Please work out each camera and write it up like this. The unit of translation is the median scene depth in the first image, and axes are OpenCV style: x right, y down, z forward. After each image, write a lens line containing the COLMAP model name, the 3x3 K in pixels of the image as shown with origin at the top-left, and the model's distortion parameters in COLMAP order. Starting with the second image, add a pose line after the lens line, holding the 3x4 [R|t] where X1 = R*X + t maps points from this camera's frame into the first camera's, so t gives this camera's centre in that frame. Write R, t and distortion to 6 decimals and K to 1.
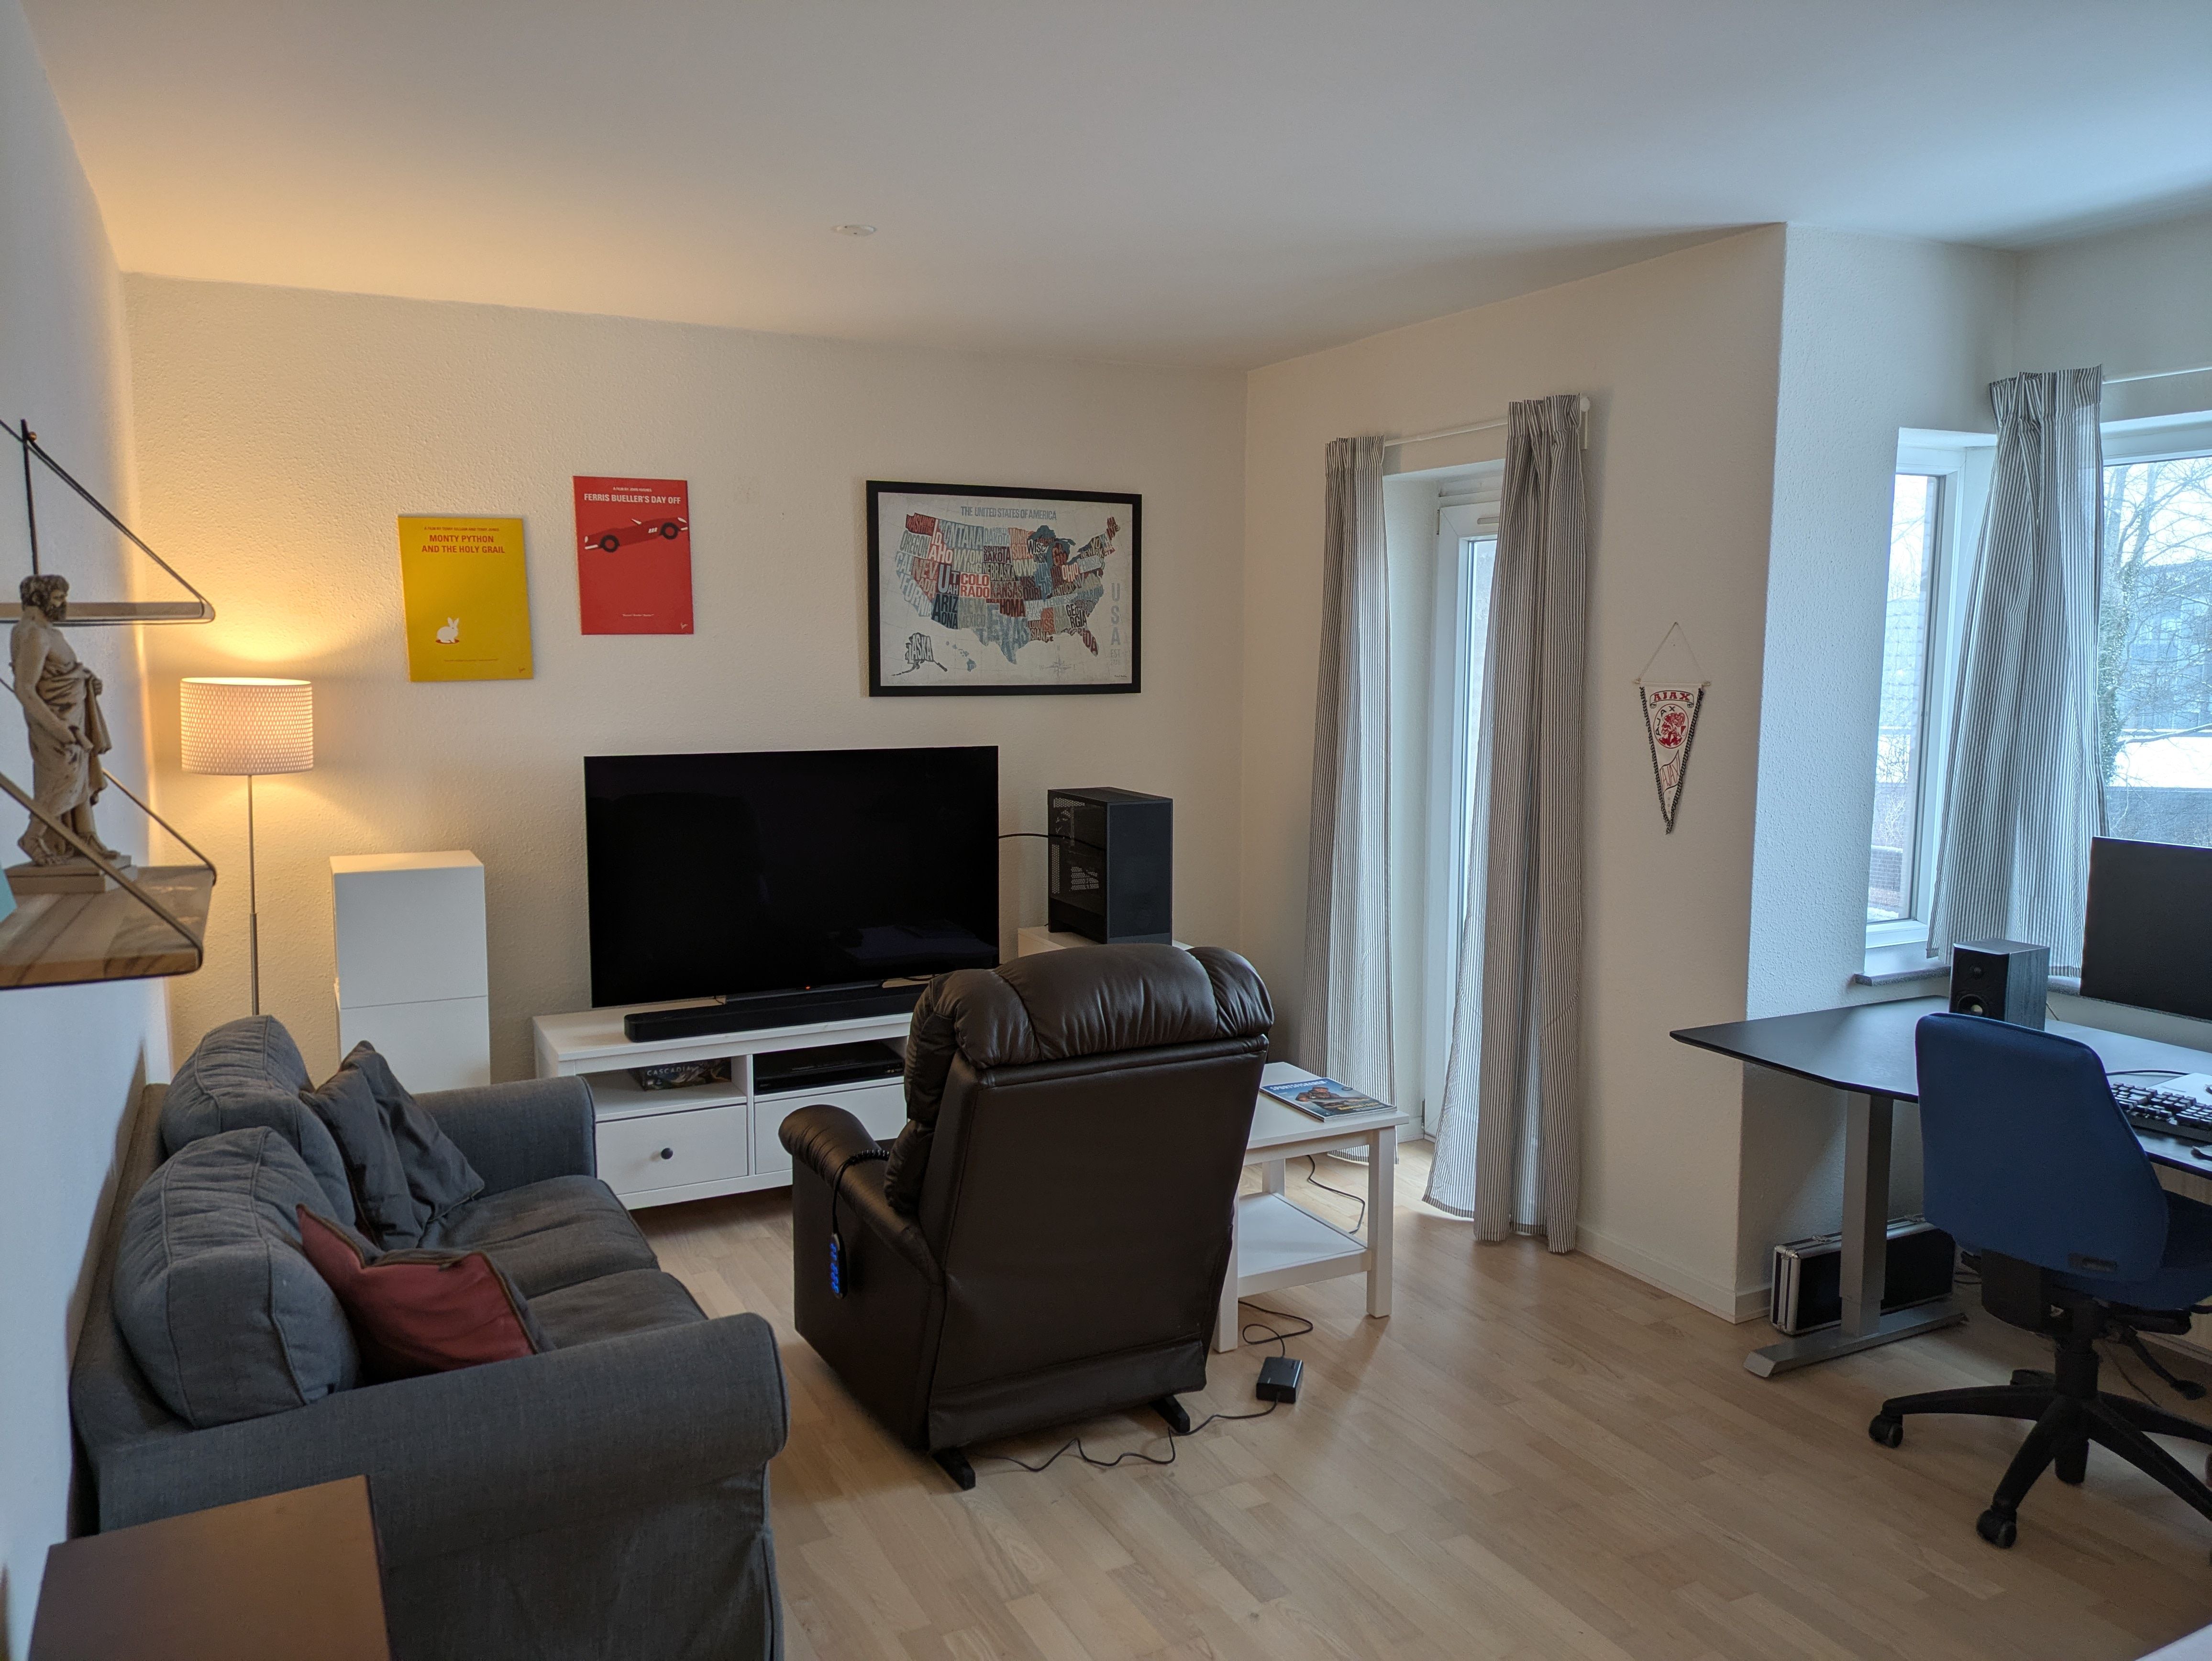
lens RADIAL K [[1593.8, 0, 1103.0], [0, 1593.8, 835.0], [0, 0, 1]] dist [0.004833, 0.000001]
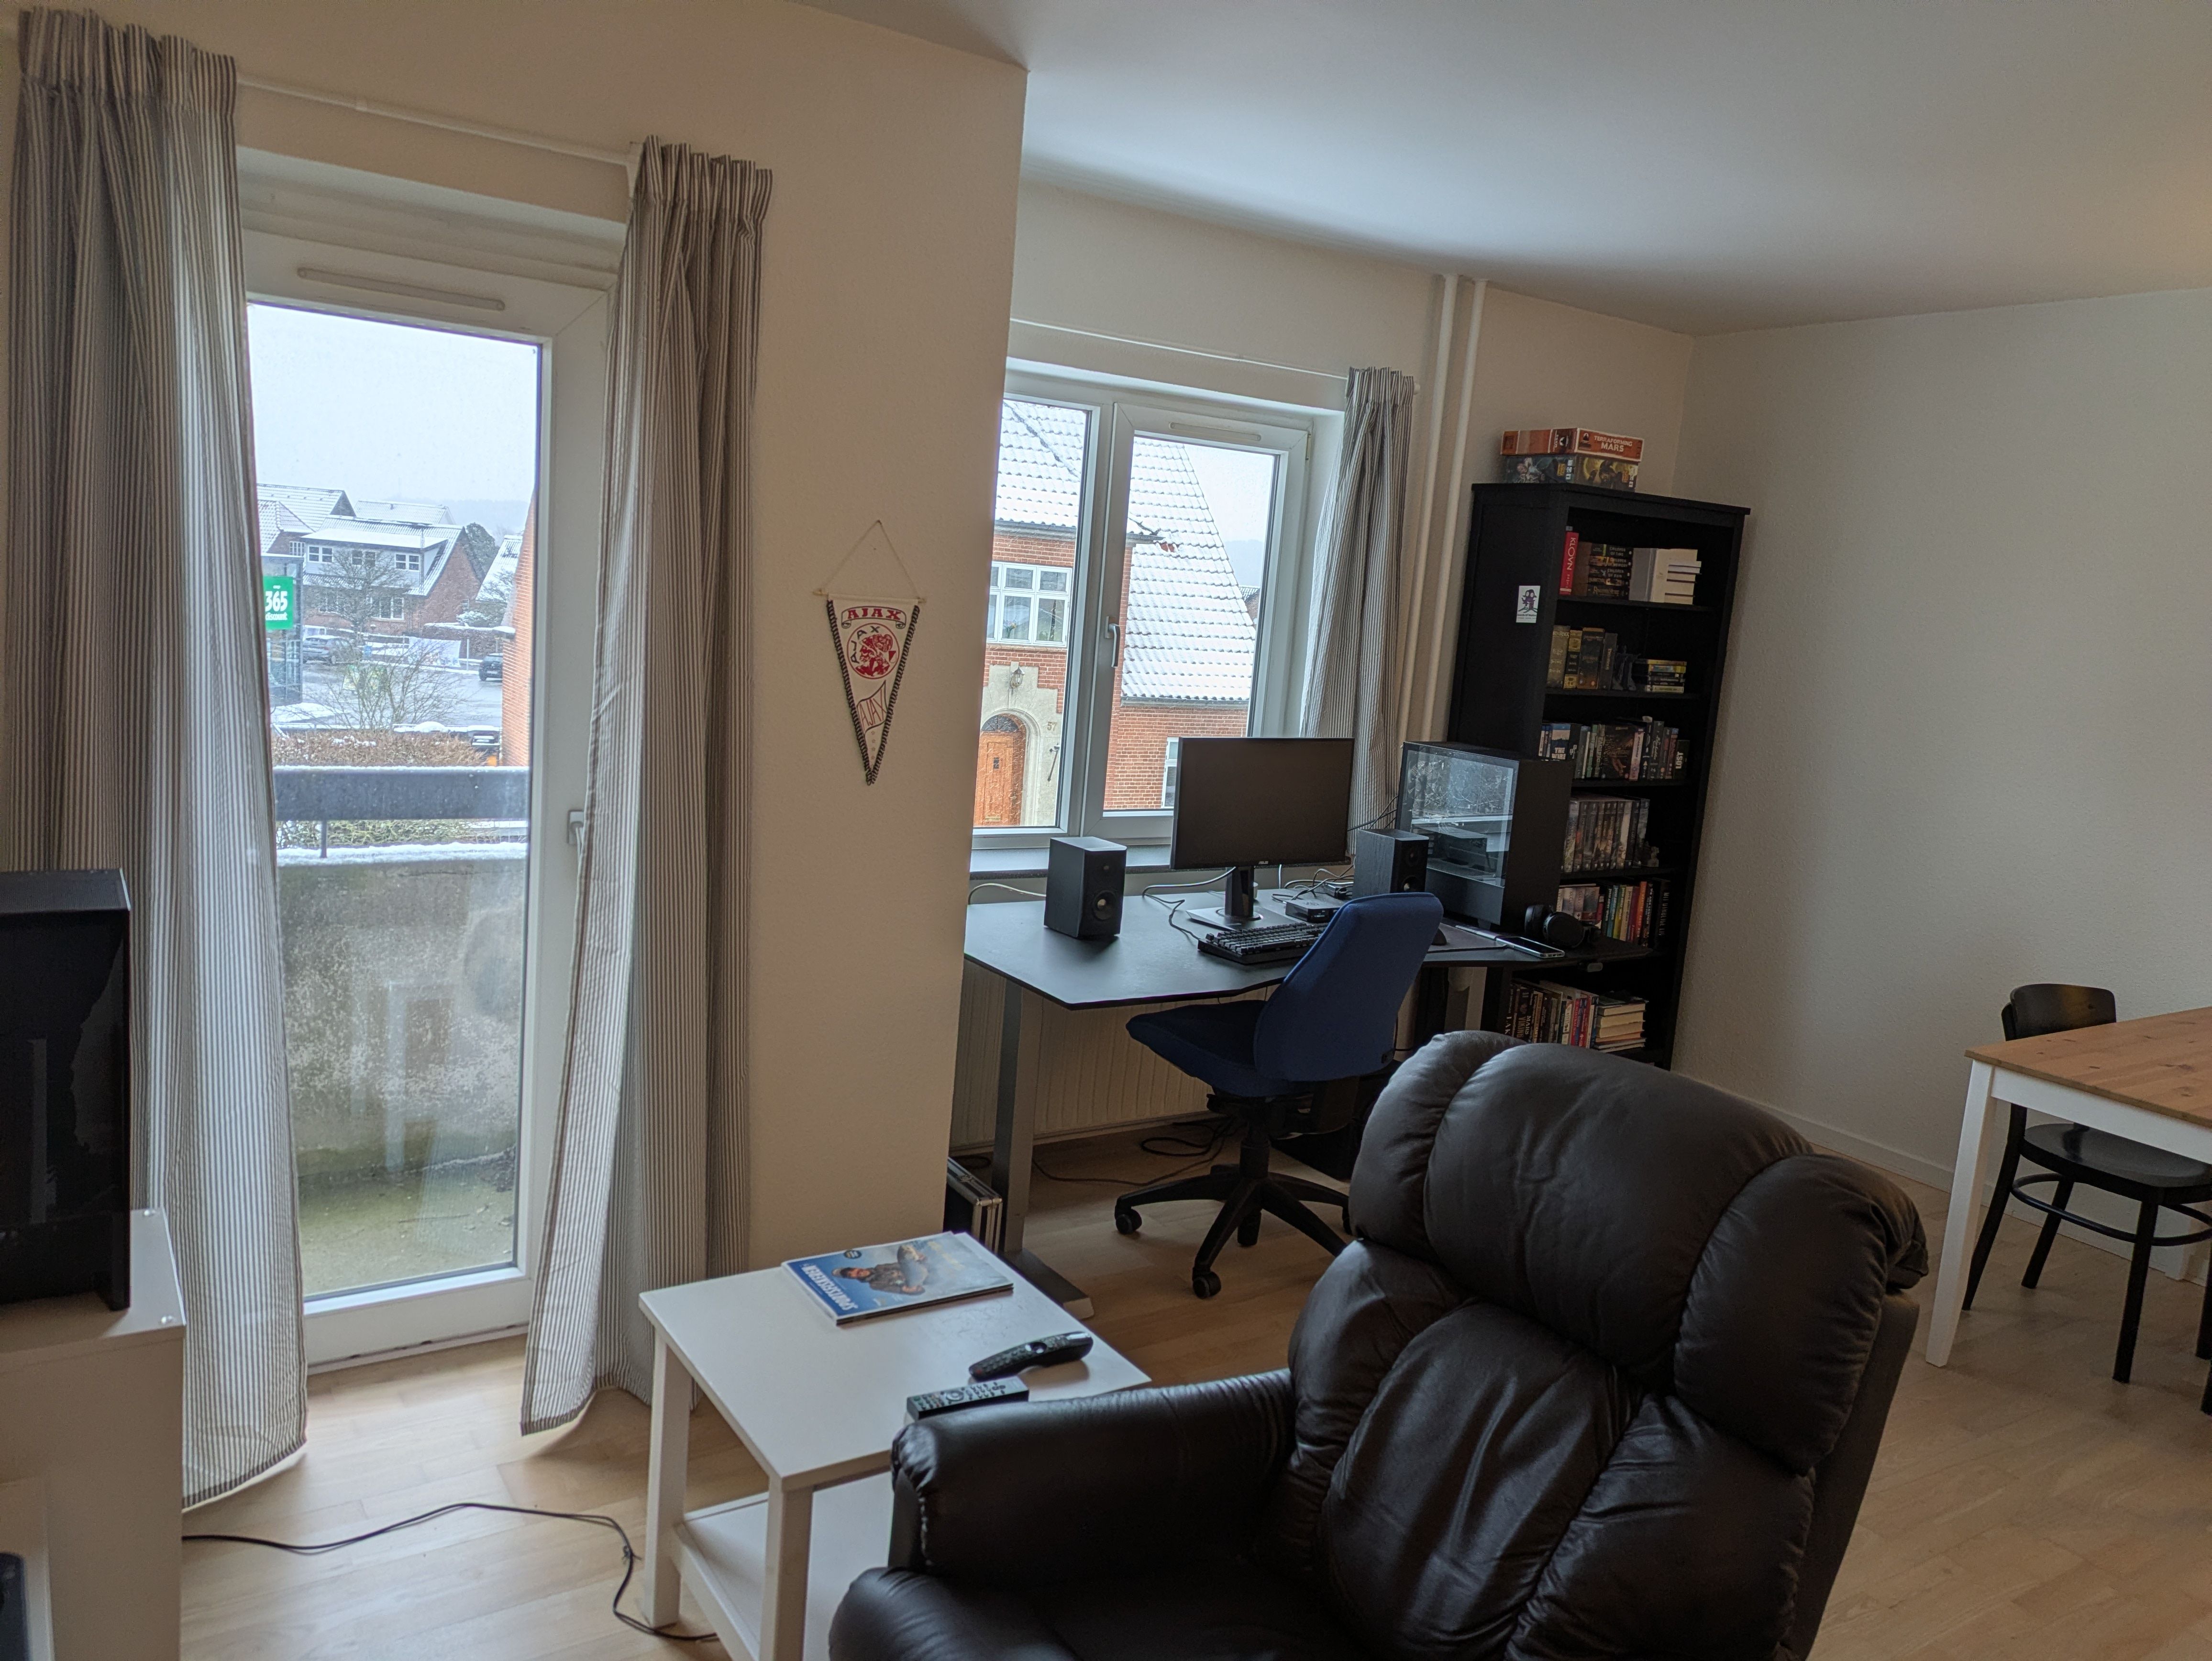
lens RADIAL K [[1593.8, 0, 1101.8], [0, 1593.8, 822.1], [0, 0, 1]] dist [0.004833, 0.000001]
pose [[-0.117859, -0.153371, 0.981115, -0.455079], [0.037407, 0.986614, 0.158725, -0.106158], [-0.992326, 0.055407, -0.110544, 0.977550]]
